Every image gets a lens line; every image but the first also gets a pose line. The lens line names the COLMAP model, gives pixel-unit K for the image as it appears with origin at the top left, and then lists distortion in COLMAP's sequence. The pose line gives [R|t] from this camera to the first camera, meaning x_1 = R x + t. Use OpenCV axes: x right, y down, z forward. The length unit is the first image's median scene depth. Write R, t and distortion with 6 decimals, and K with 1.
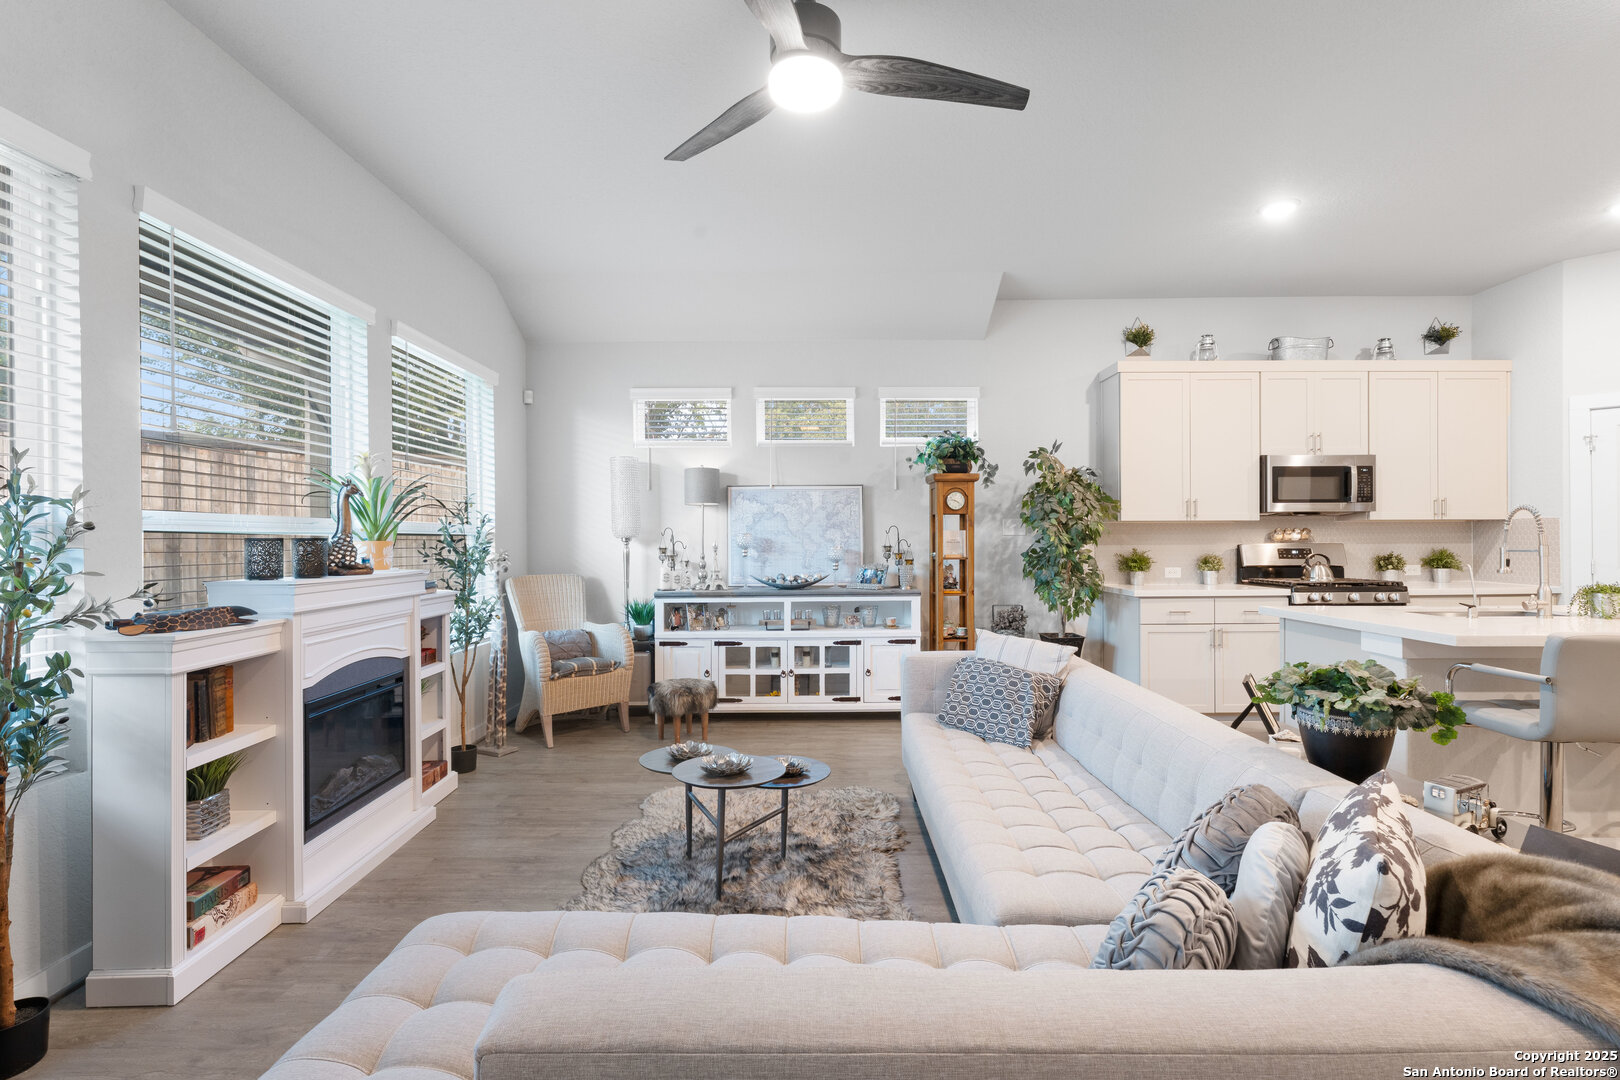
lens RADIAL K [[724.4, 0, 810.0], [0, 724.4, 540.0], [0, 0, 1]] dist [-0.001202, 0.000058]
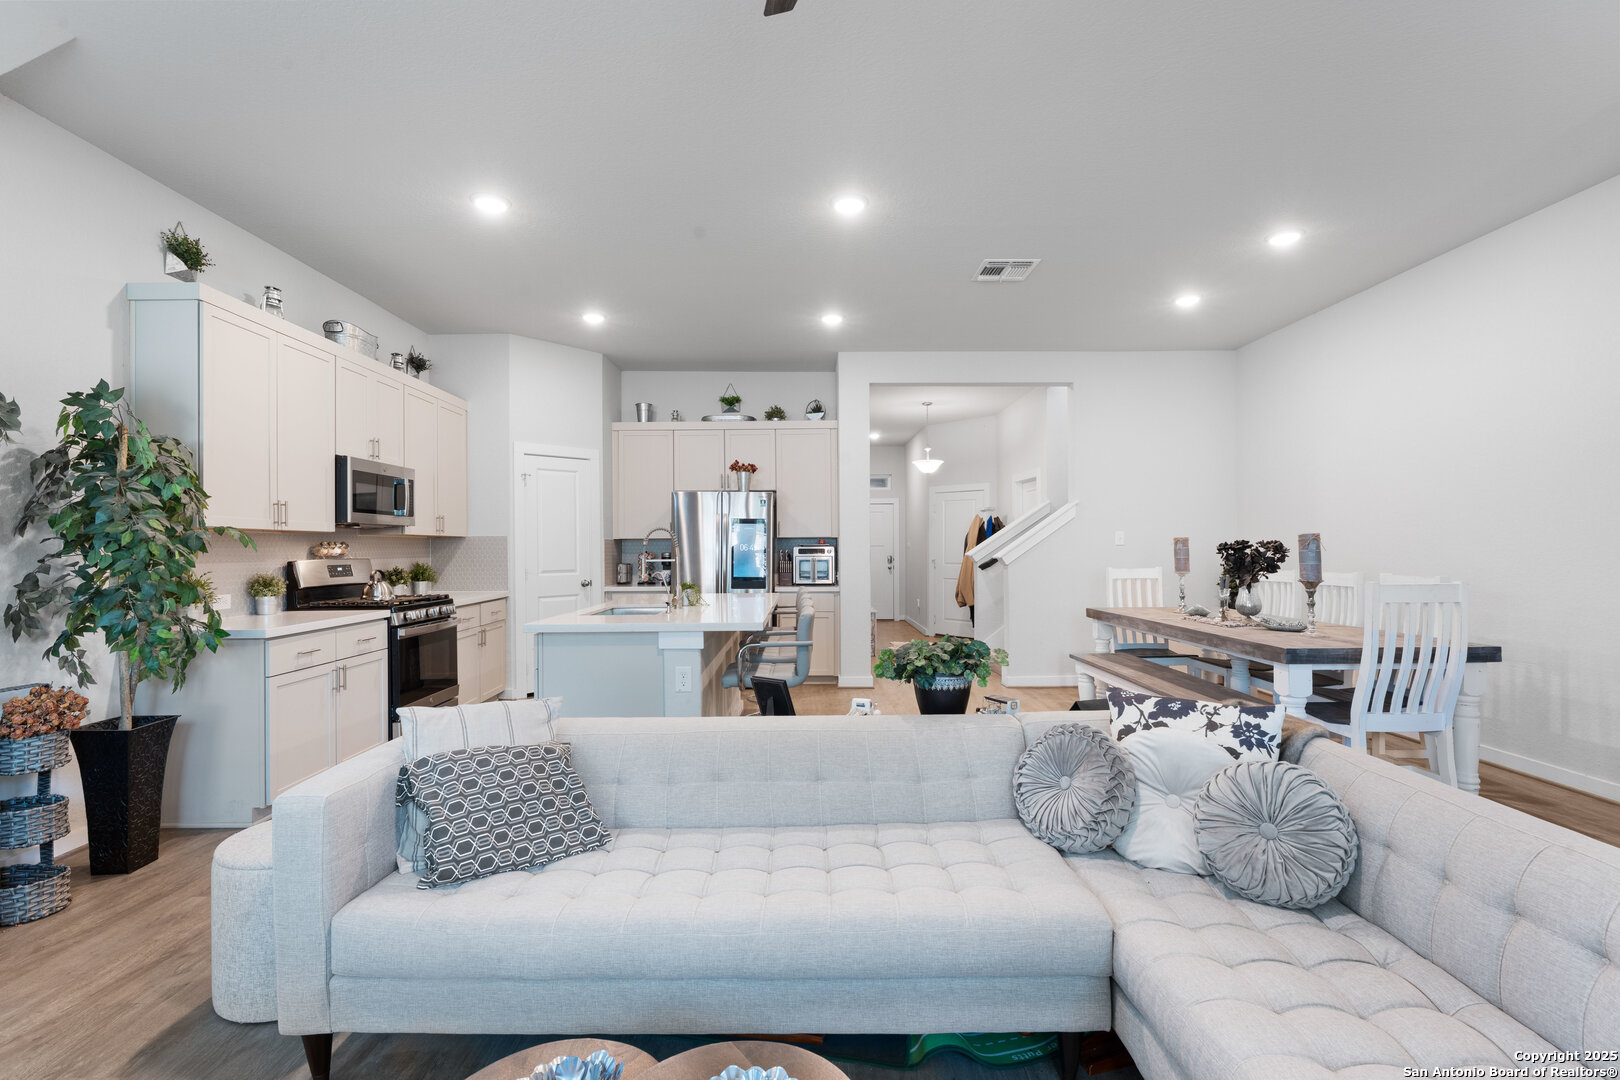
lens RADIAL K [[747.2, 0, 809.1], [0, 747.2, 543.0], [0, 0, 1]] dist [-0.002893, 0.000148]
pose [[-0.013773, 0.012262, 0.999830, -0.253590], [0.008482, 0.999890, -0.012146, 0.000711], [-0.999869, 0.008313, -0.013876, 0.467664]]
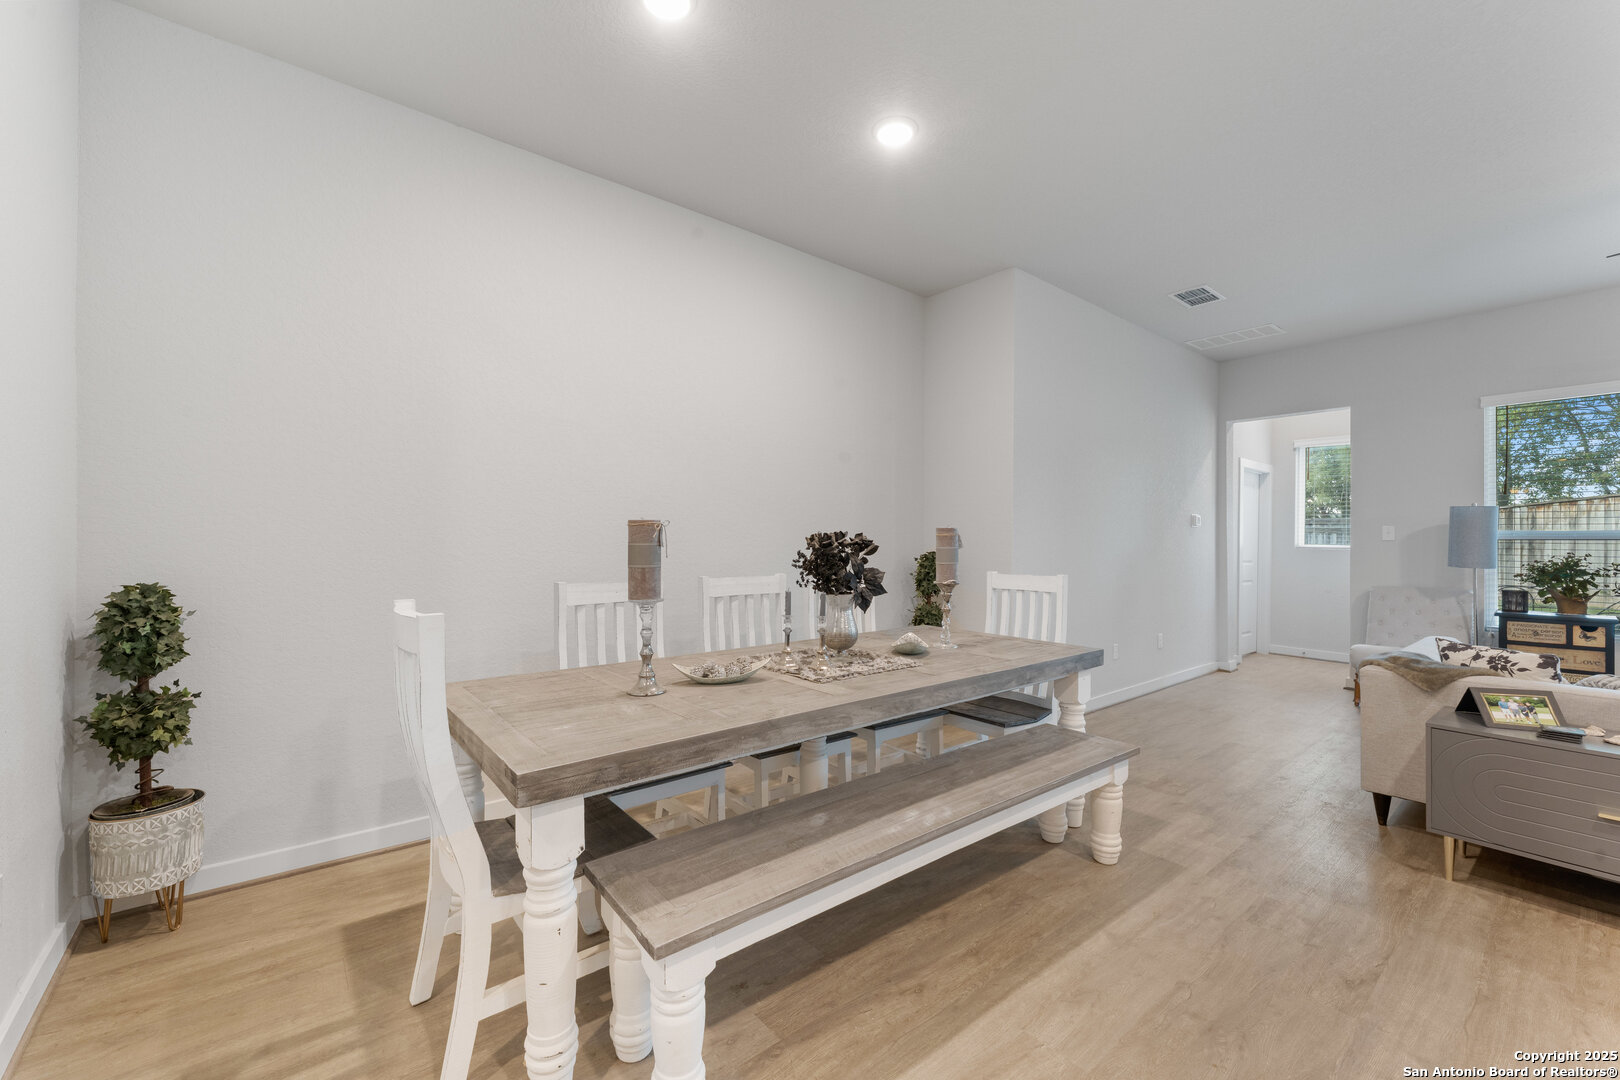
lens RADIAL K [[638.8, 0, 810.0], [0, 638.8, 540.0], [0, 0, 1]] dist [0.000229, 0.000064]
pose [[-0.776527, 0.000691, -0.630084, 0.987074], [-0.001856, 0.999993, 0.003385, -0.004250], [0.630081, 0.003798, -0.776520, 0.293720]]
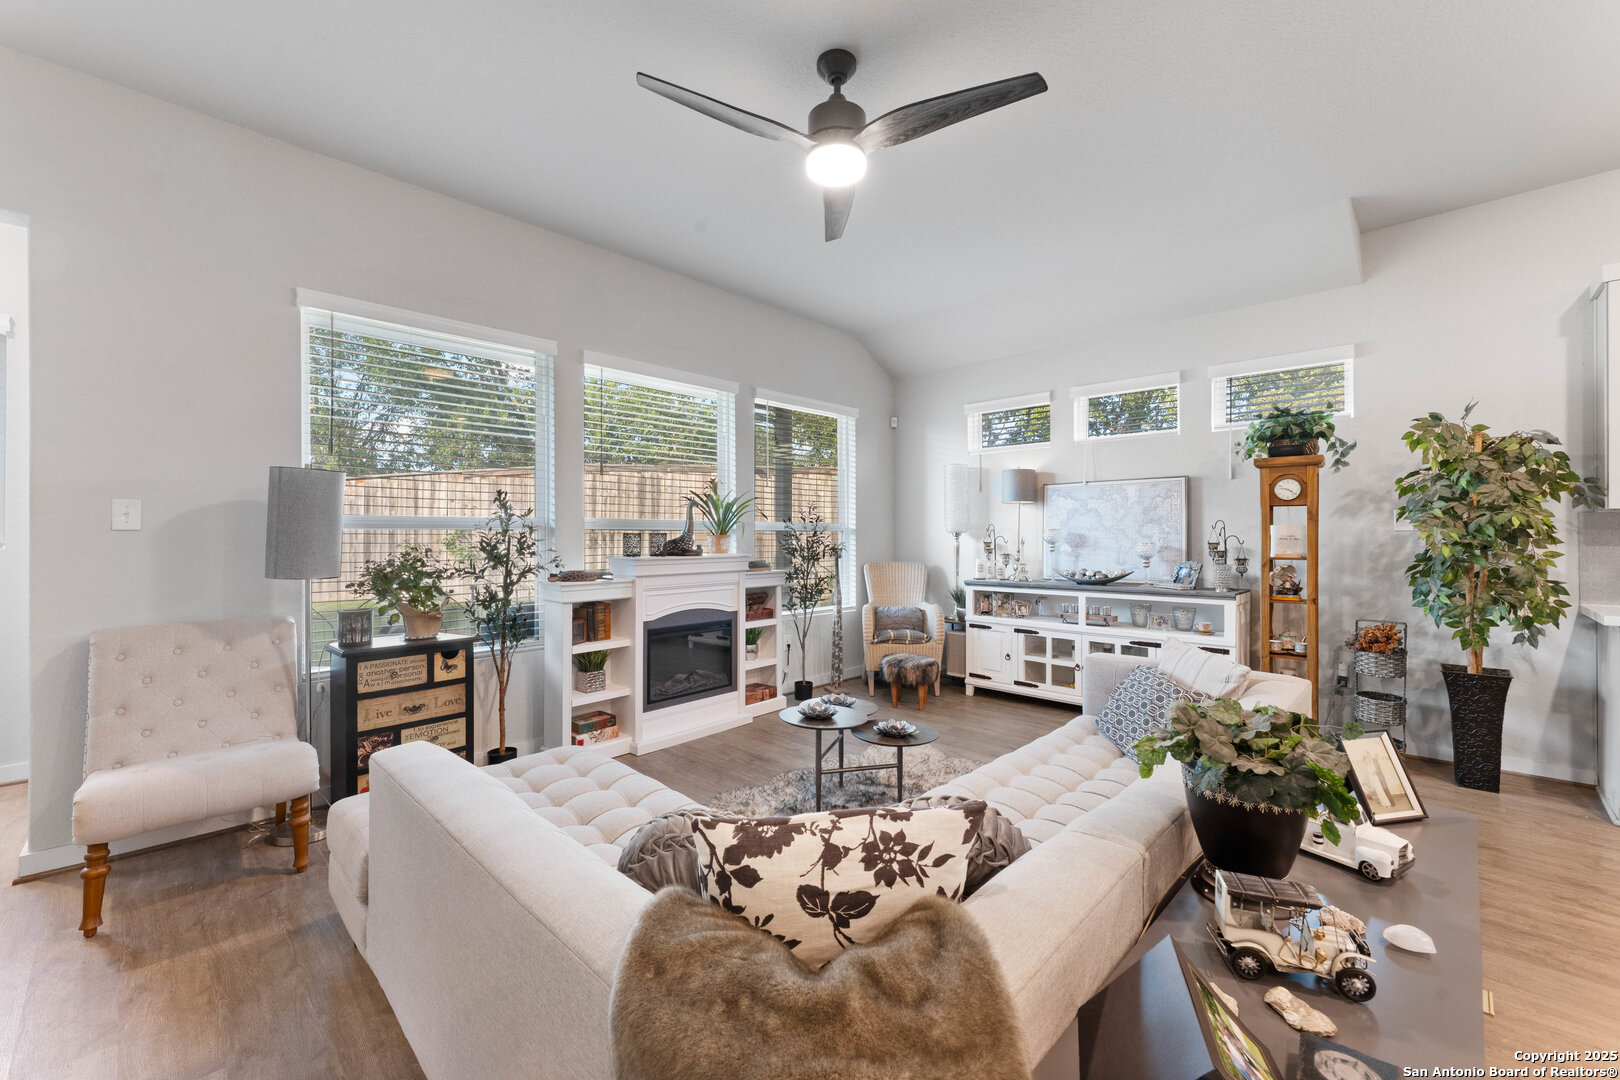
lens RADIAL K [[651.4, 0, 810.5], [0, 651.4, 536.5], [0, 0, 1]] dist [0.000293, 0.000450]
pose [[0.721910, 0.005750, -0.691963, 0.319975], [-0.004102, 0.999983, 0.004030, -0.000758], [0.691975, -0.000071, 0.721922, 0.078418]]
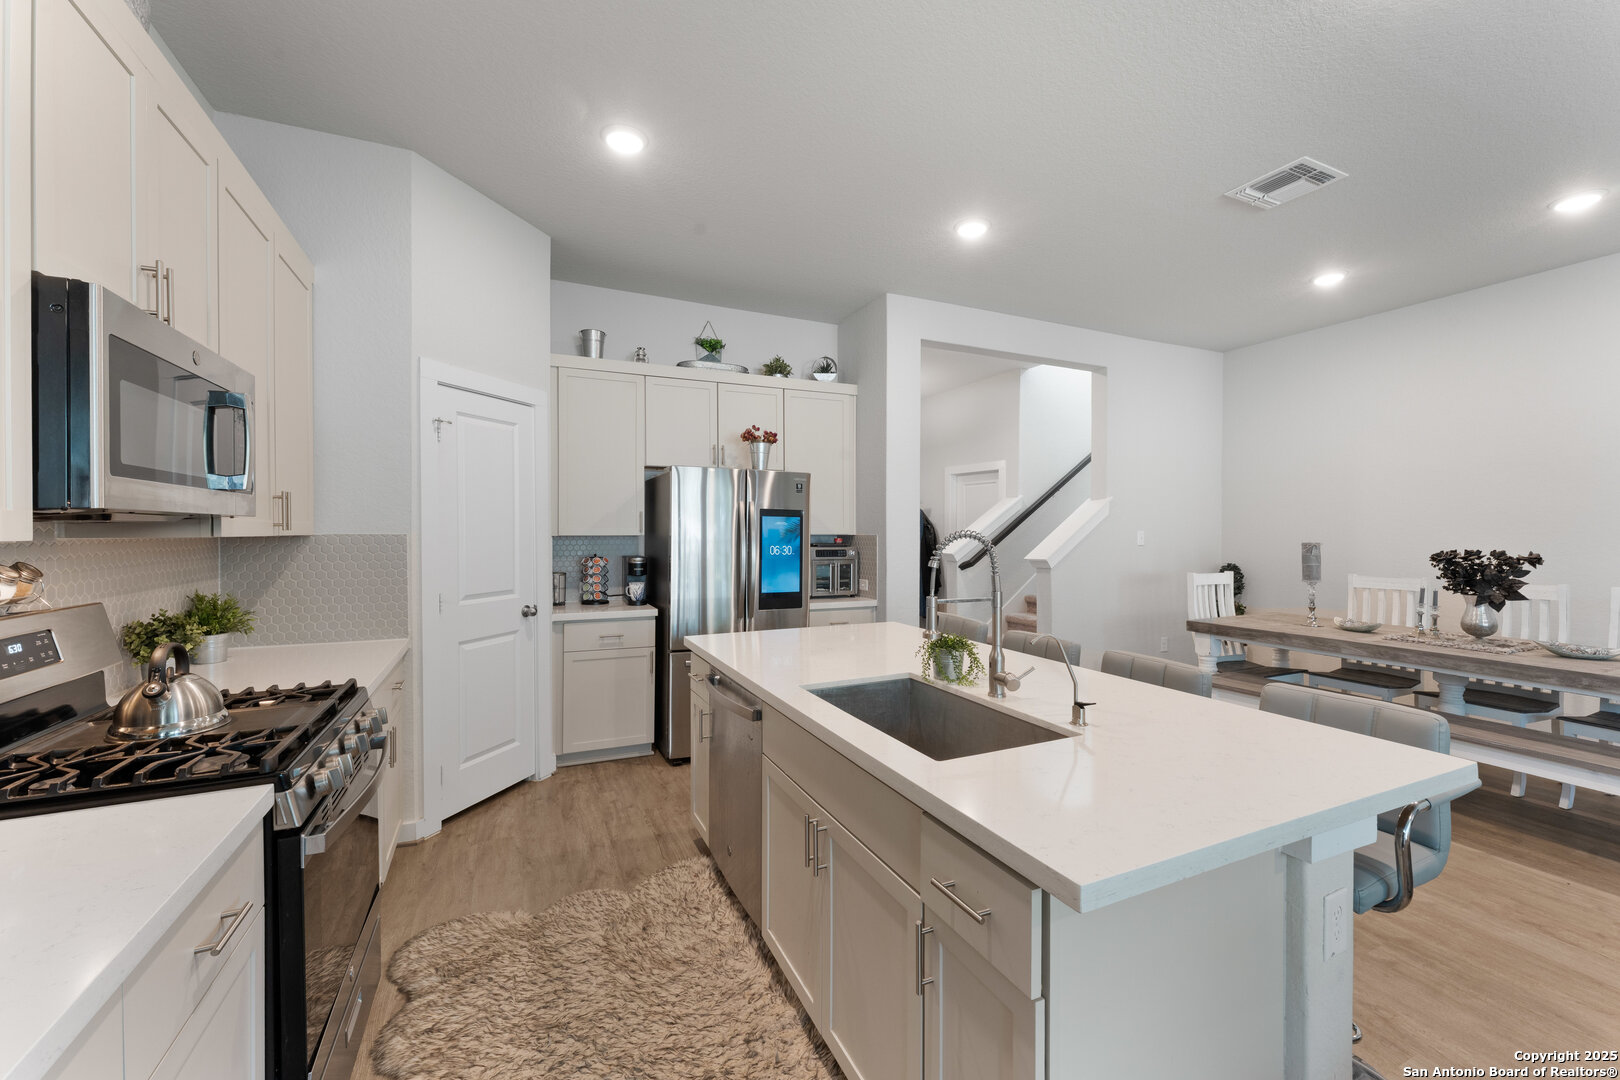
lens RADIAL K [[651.4, 0, 810.5], [0, 651.4, 536.5], [0, 0, 1]] dist [0.000293, 0.000450]
pose [[-0.422128, -0.003059, 0.906531, 0.320010], [0.003022, 0.999984, 0.004781, -0.029406], [-0.906531, 0.004758, -0.422112, 0.866344]]
